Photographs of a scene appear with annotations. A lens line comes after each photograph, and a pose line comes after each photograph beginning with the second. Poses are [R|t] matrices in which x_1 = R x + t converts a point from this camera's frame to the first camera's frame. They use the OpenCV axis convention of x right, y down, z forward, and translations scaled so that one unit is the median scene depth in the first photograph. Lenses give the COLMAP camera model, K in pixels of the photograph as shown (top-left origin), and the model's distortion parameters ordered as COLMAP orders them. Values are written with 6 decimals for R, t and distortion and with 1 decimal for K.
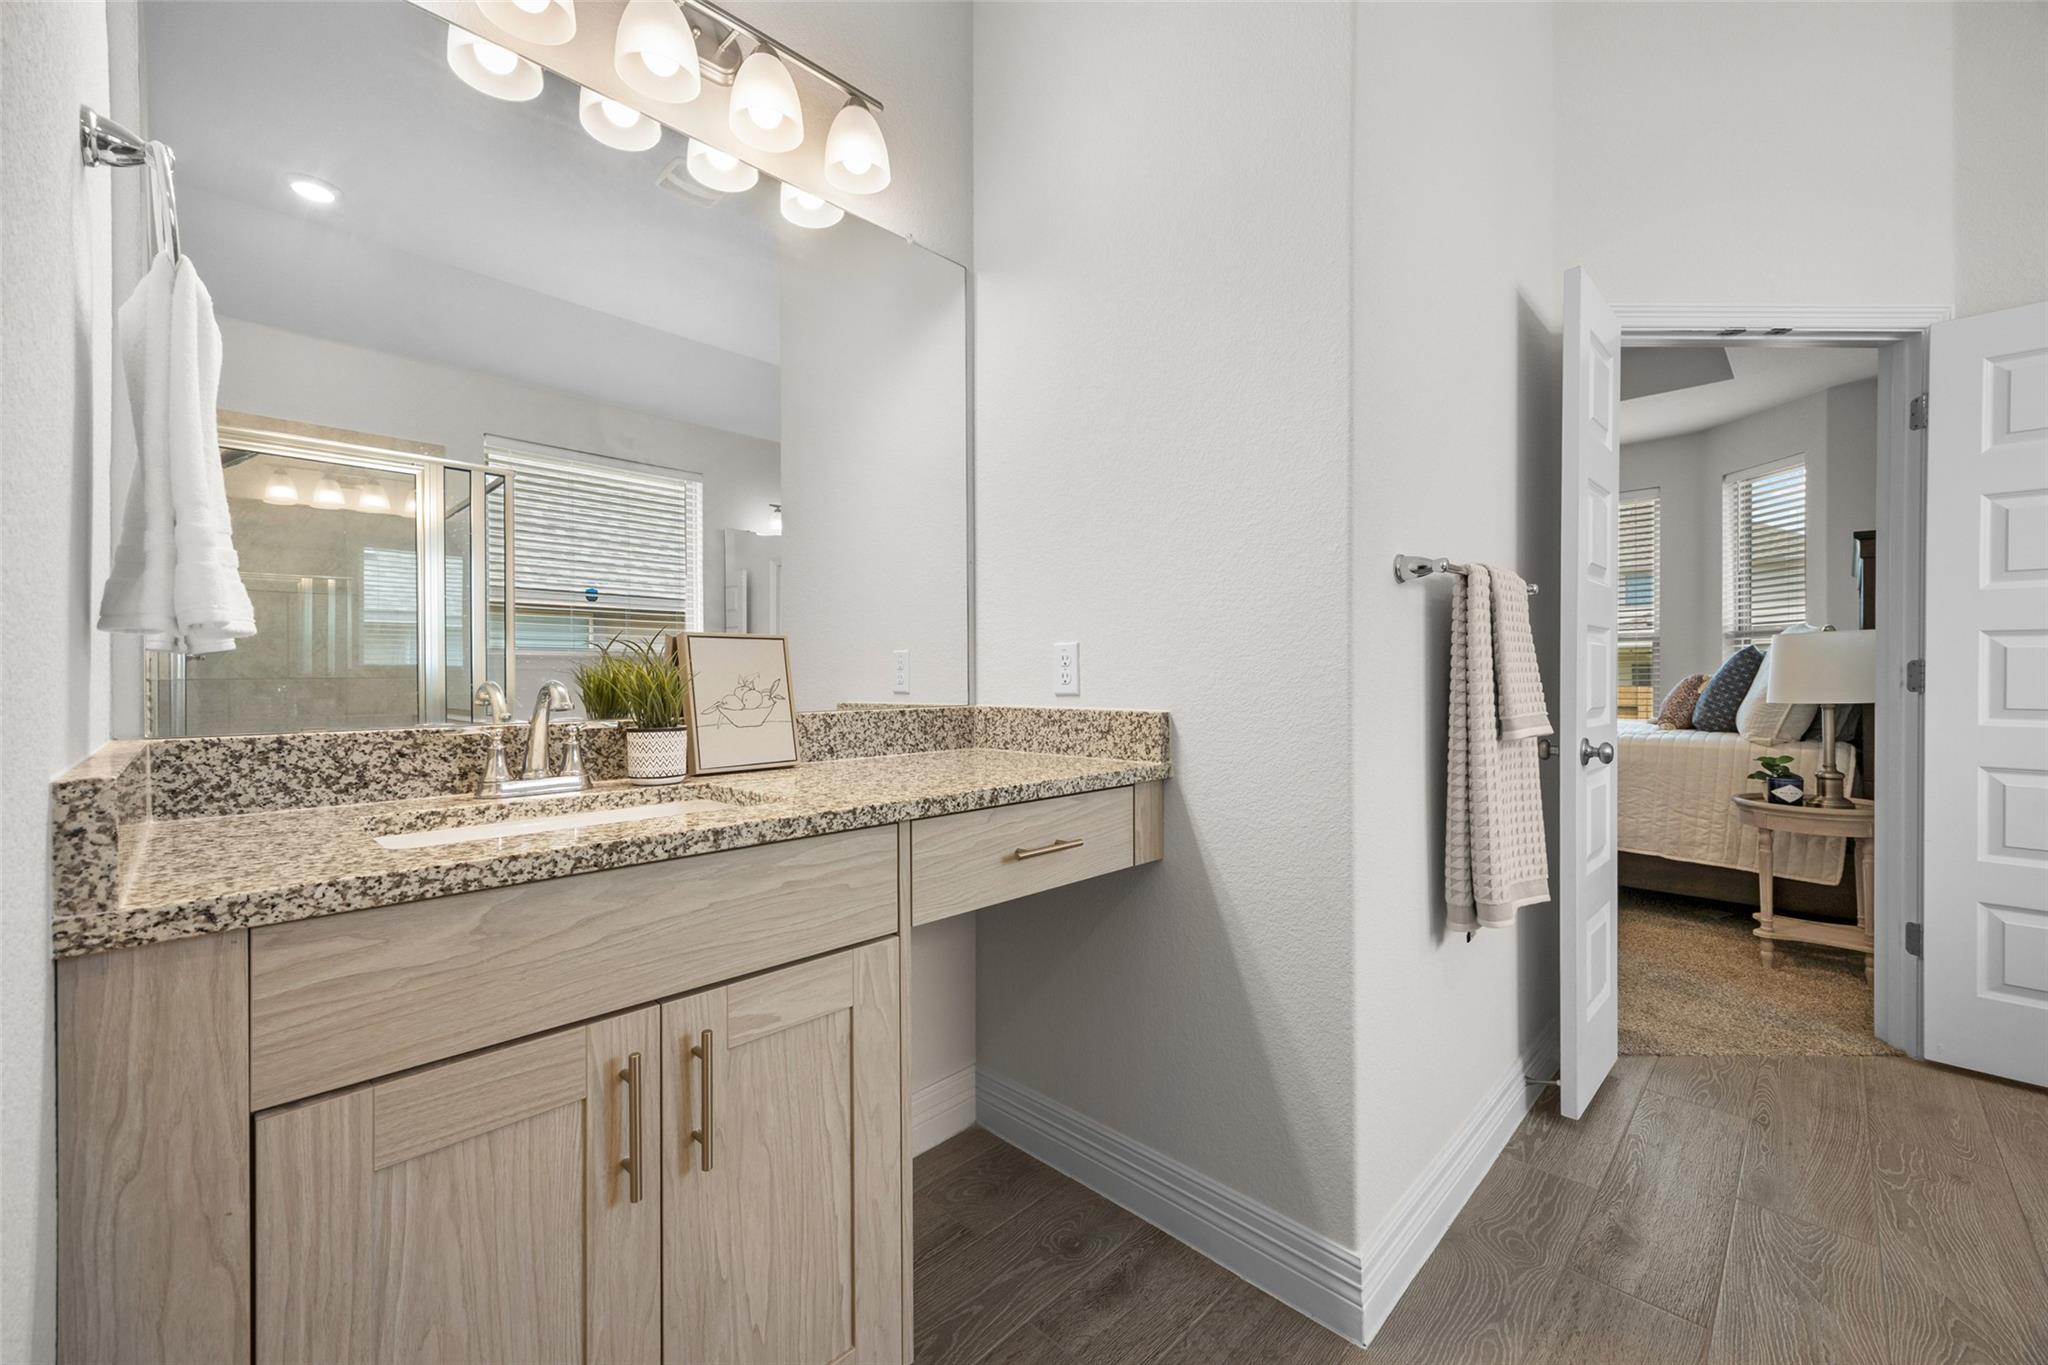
lens RADIAL K [[805.0, 0, 1023.6], [0, 805.0, 676.5], [0, 0, 1]] dist [0.003004, -0.000492]
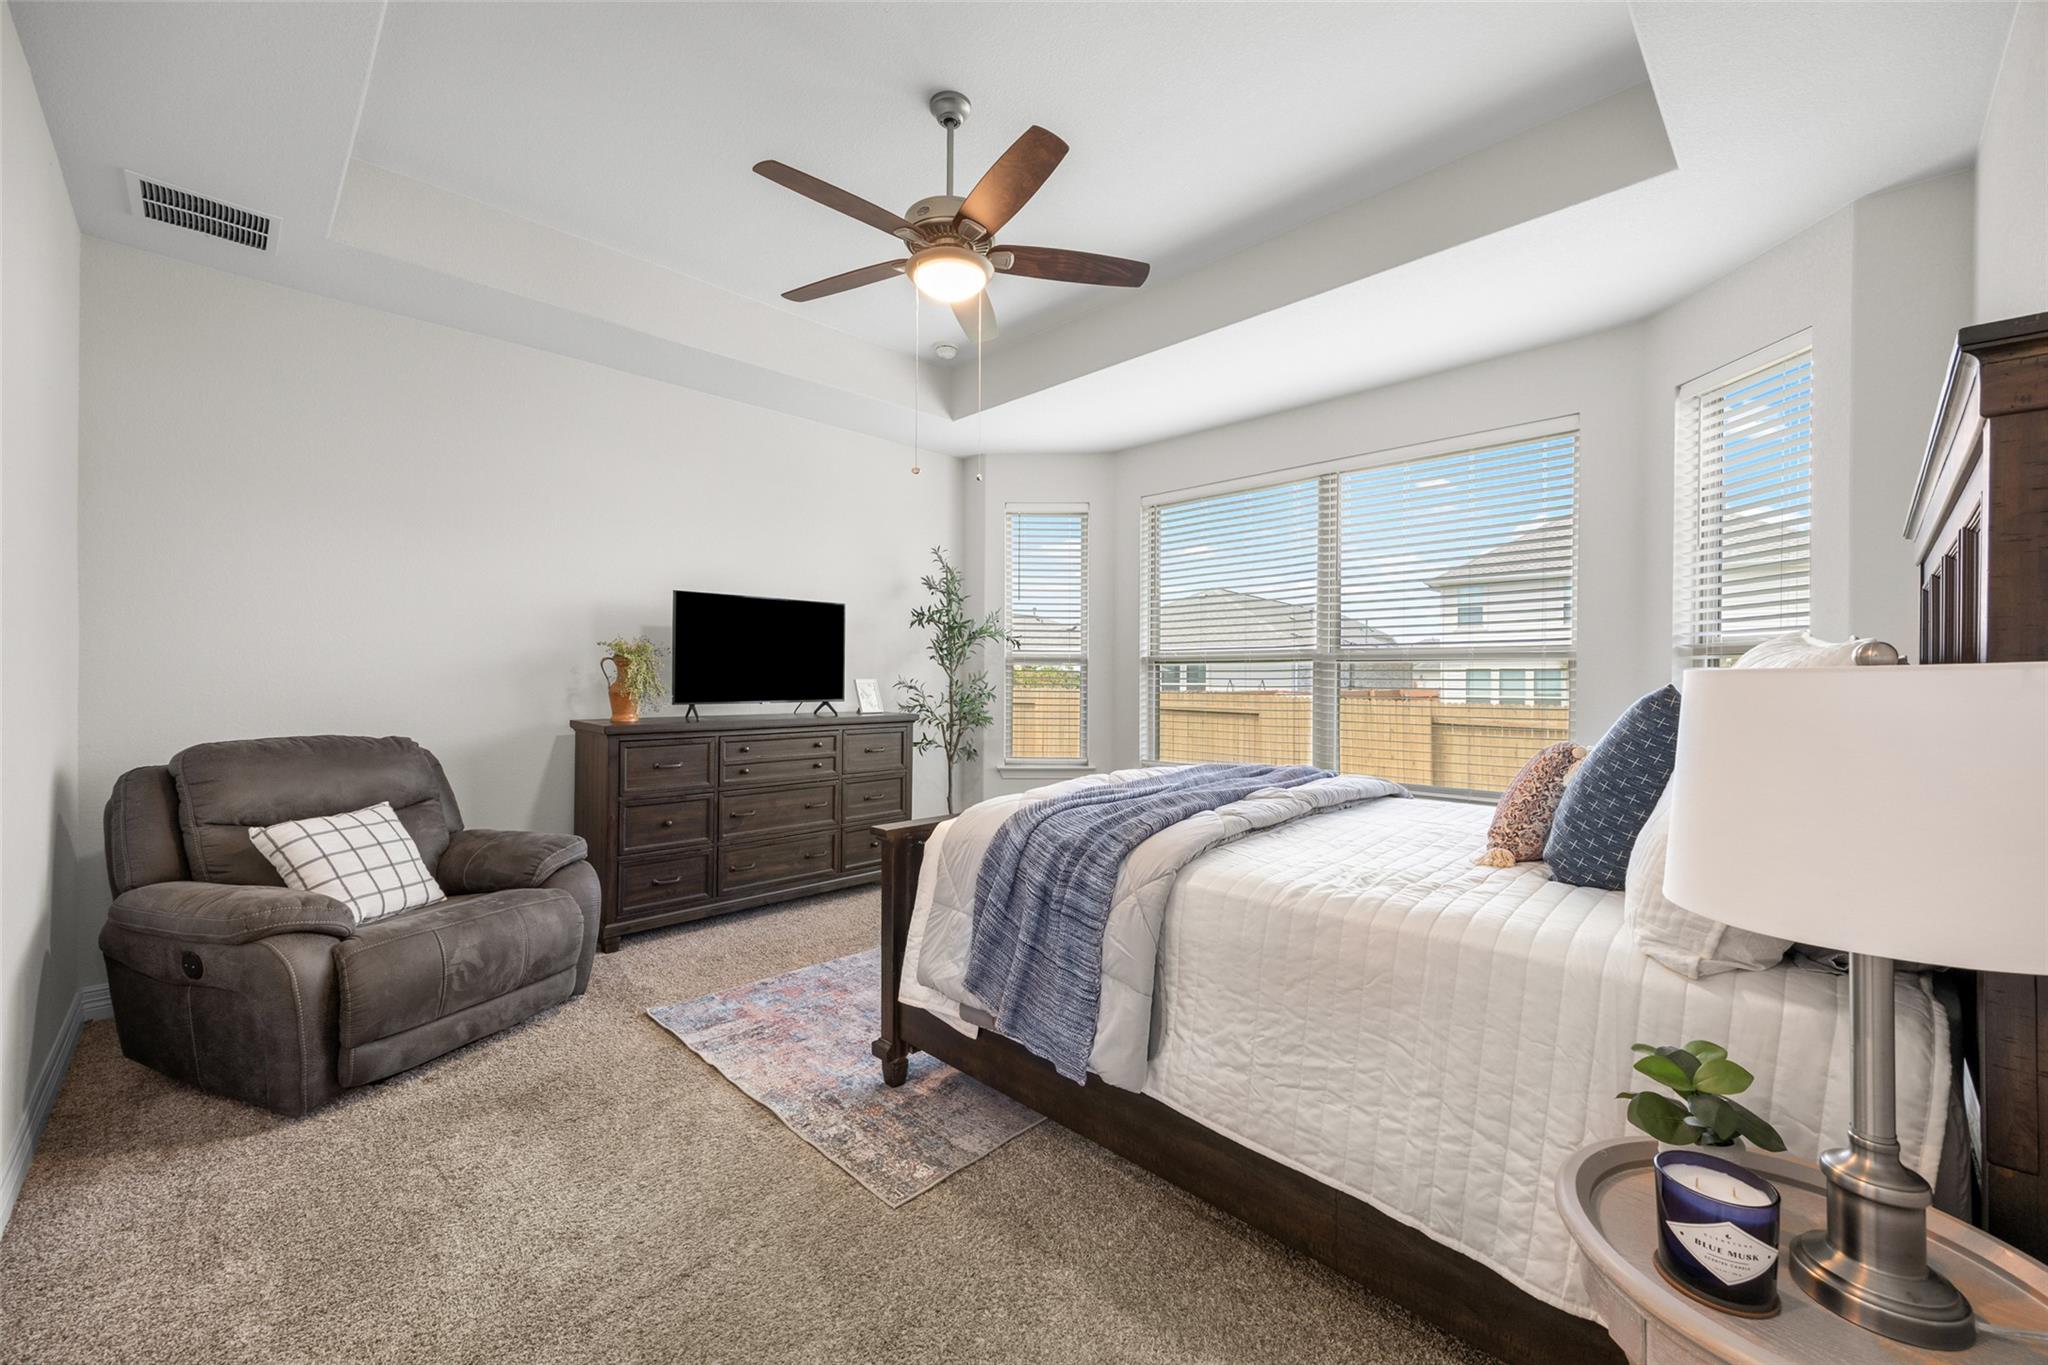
lens RADIAL K [[805.0, 0, 1006.8], [0, 805.0, 677.4], [0, 0, 1]] dist [0.003004, -0.000492]
pose [[0.999768, 0.005885, -0.020707, 0.564192], [-0.005937, 0.999979, -0.002438, -0.039342], [0.020692, 0.002560, 0.999783, 0.572900]]
